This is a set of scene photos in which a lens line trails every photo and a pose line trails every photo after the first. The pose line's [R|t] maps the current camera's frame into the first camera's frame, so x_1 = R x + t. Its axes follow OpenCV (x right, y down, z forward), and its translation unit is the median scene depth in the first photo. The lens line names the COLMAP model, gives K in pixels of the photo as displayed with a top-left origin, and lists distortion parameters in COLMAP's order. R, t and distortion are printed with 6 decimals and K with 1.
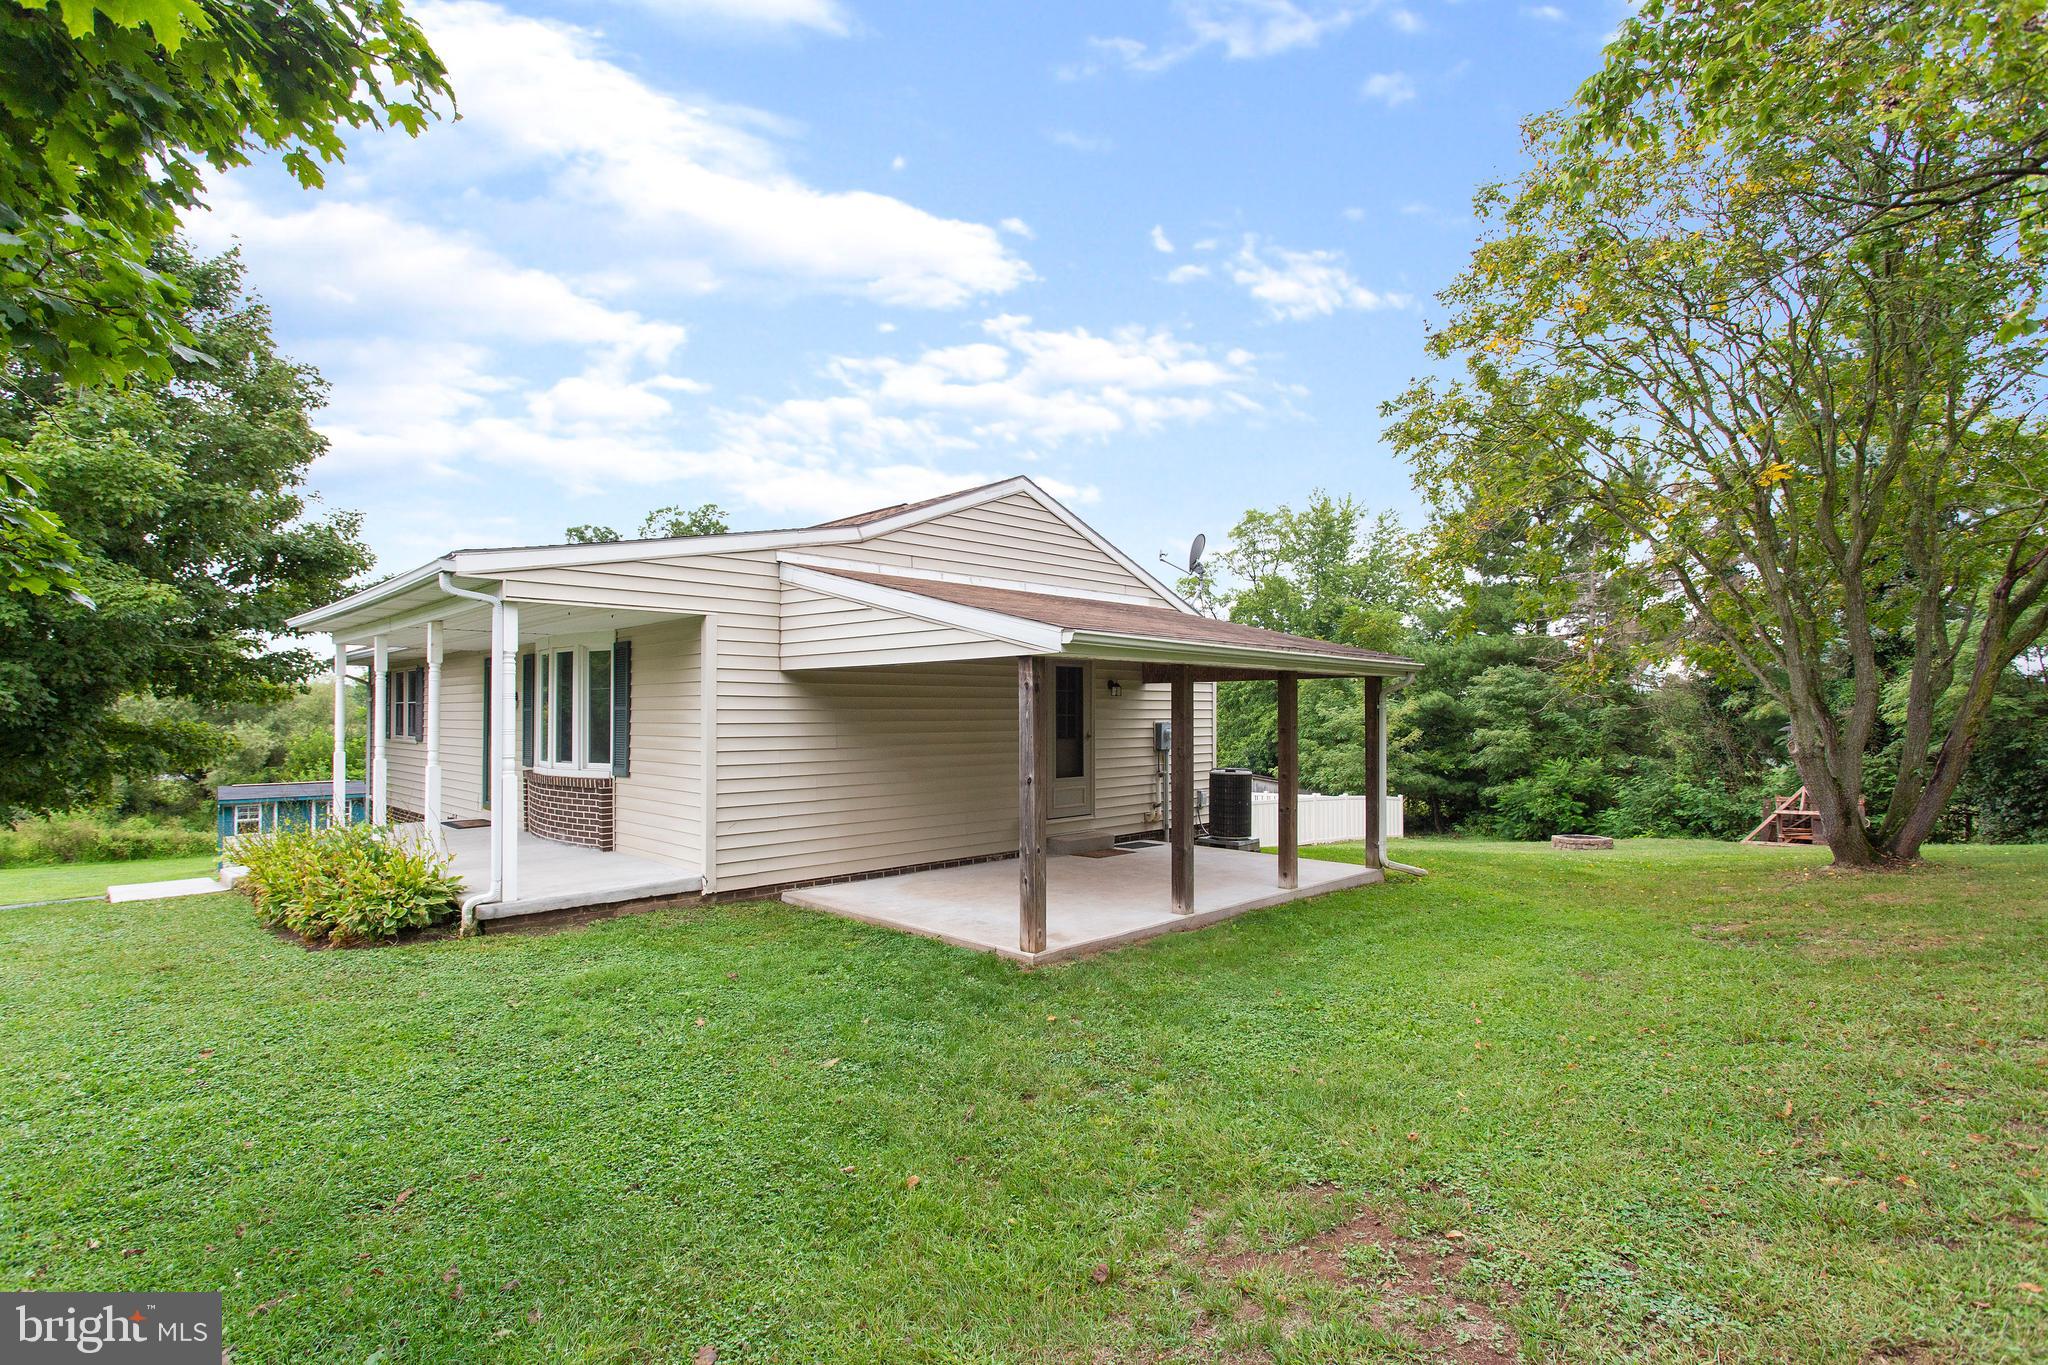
lens RADIAL K [[1014.5, 0, 1021.8], [0, 1014.5, 716.5], [0, 0, 1]] dist [0.002228, -0.000169]
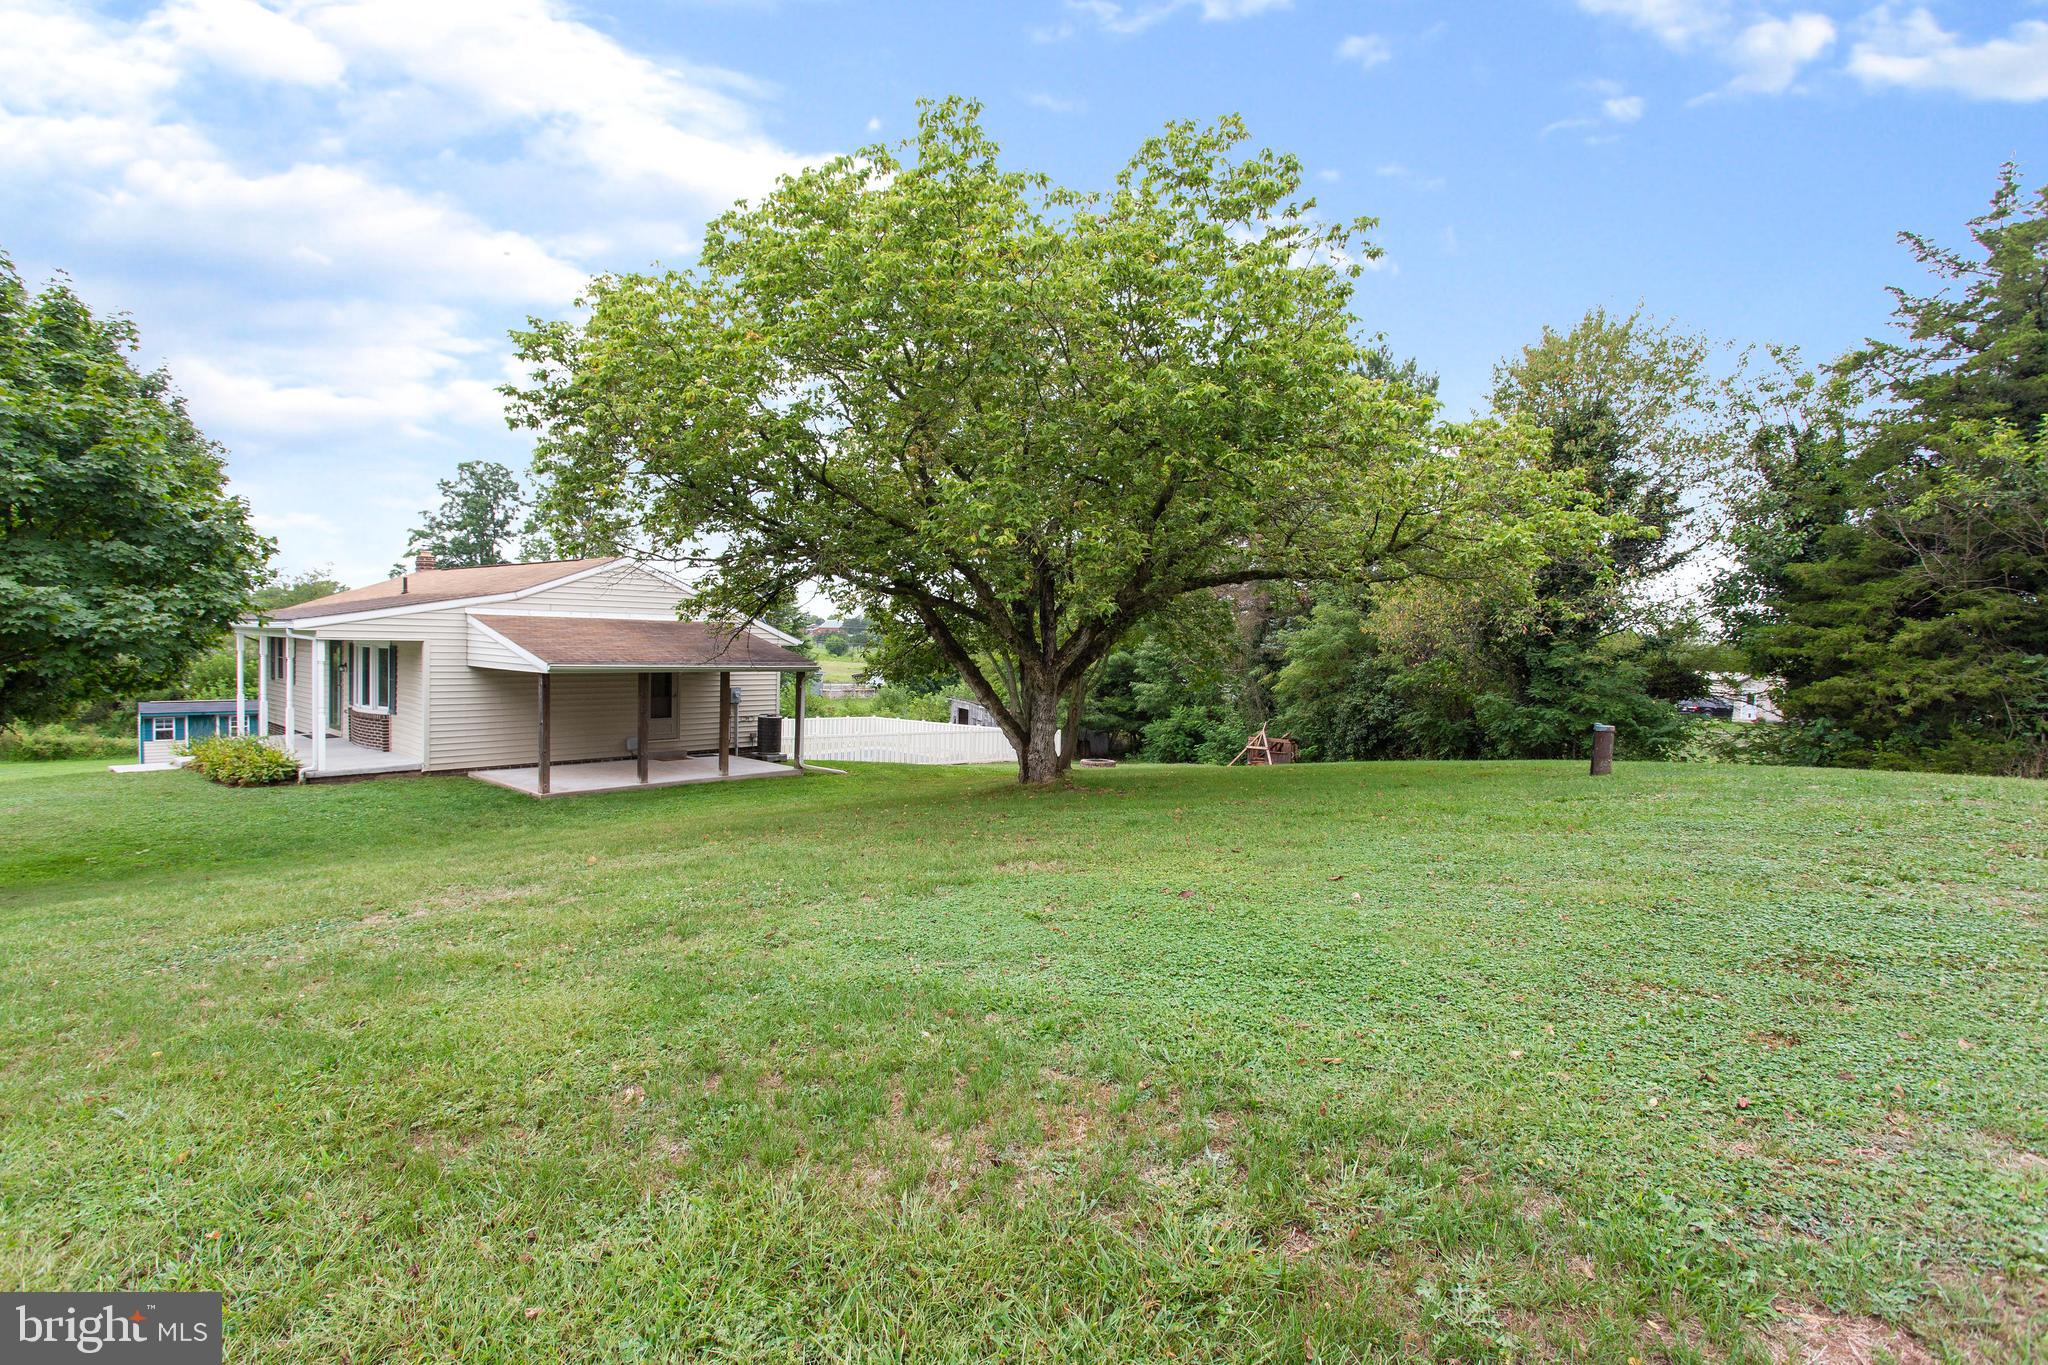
lens RADIAL K [[958.1, 0, 984.1], [0, 958.1, 698.3], [0, 0, 1]] dist [0.008172, 0.000371]
pose [[0.997279, 0.024983, 0.069358, 0.604705], [-0.028660, 0.998207, 0.052543, -0.099774], [-0.067921, -0.054388, 0.996207, -0.912315]]
